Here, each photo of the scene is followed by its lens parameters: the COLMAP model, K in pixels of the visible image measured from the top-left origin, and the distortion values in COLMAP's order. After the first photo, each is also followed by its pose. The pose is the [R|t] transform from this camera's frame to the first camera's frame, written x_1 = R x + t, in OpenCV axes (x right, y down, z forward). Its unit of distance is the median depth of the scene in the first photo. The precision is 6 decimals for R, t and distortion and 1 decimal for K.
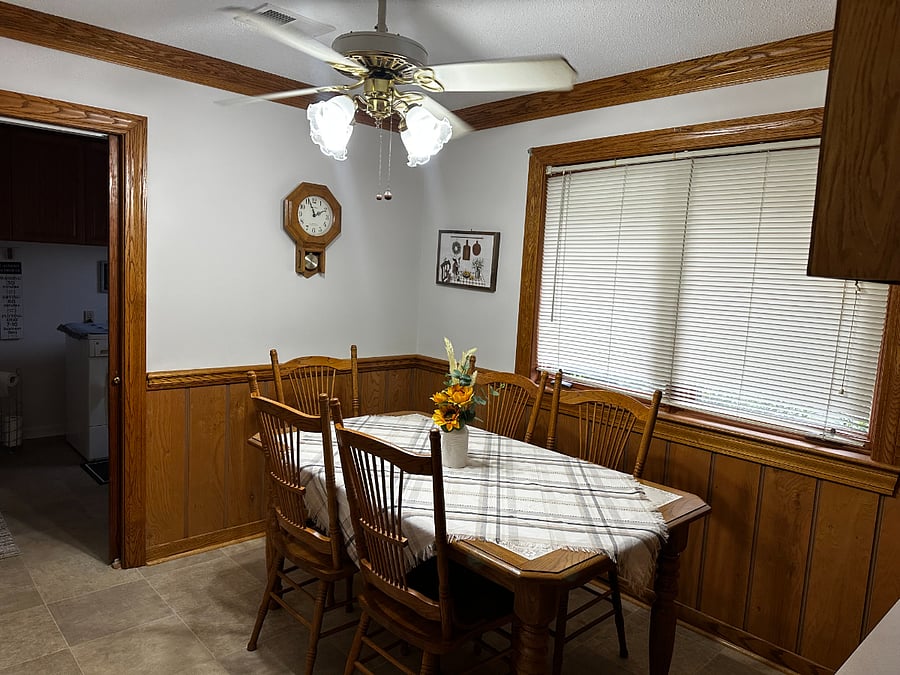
lens RADIAL K [[638.1, 0, 447.0], [0, 638.1, 337.4], [0, 0, 1]] dist [0.058490, -0.040126]
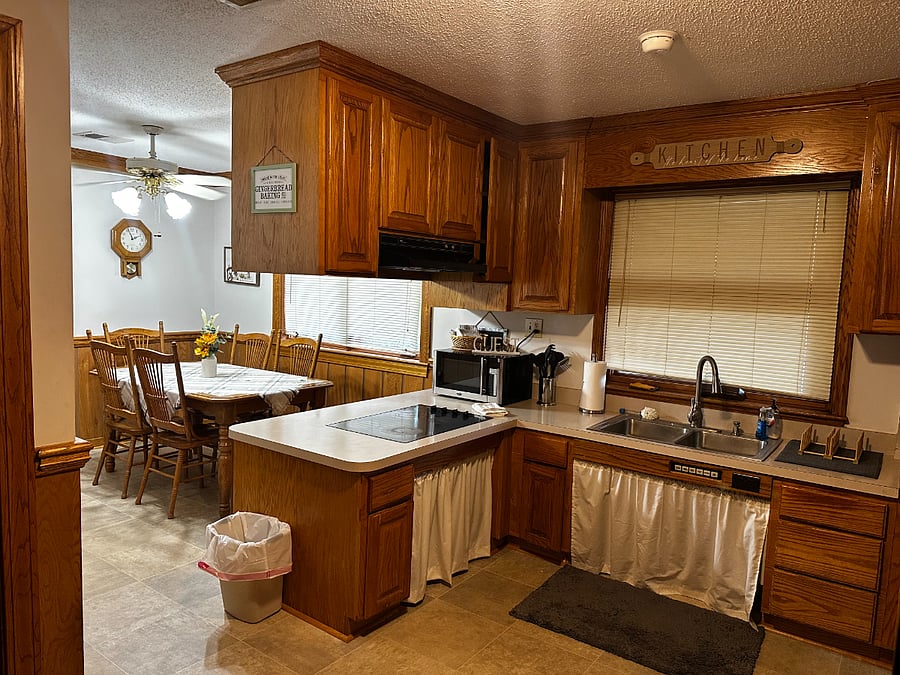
lens RADIAL K [[638.1, 0, 448.7], [0, 638.1, 340.4], [0, 0, 1]] dist [0.058490, -0.040126]
pose [[0.981692, -0.036657, 0.186914, 0.244658], [0.036612, 0.999323, 0.003691, 0.077782], [-0.186923, 0.003220, 0.982369, -0.684415]]
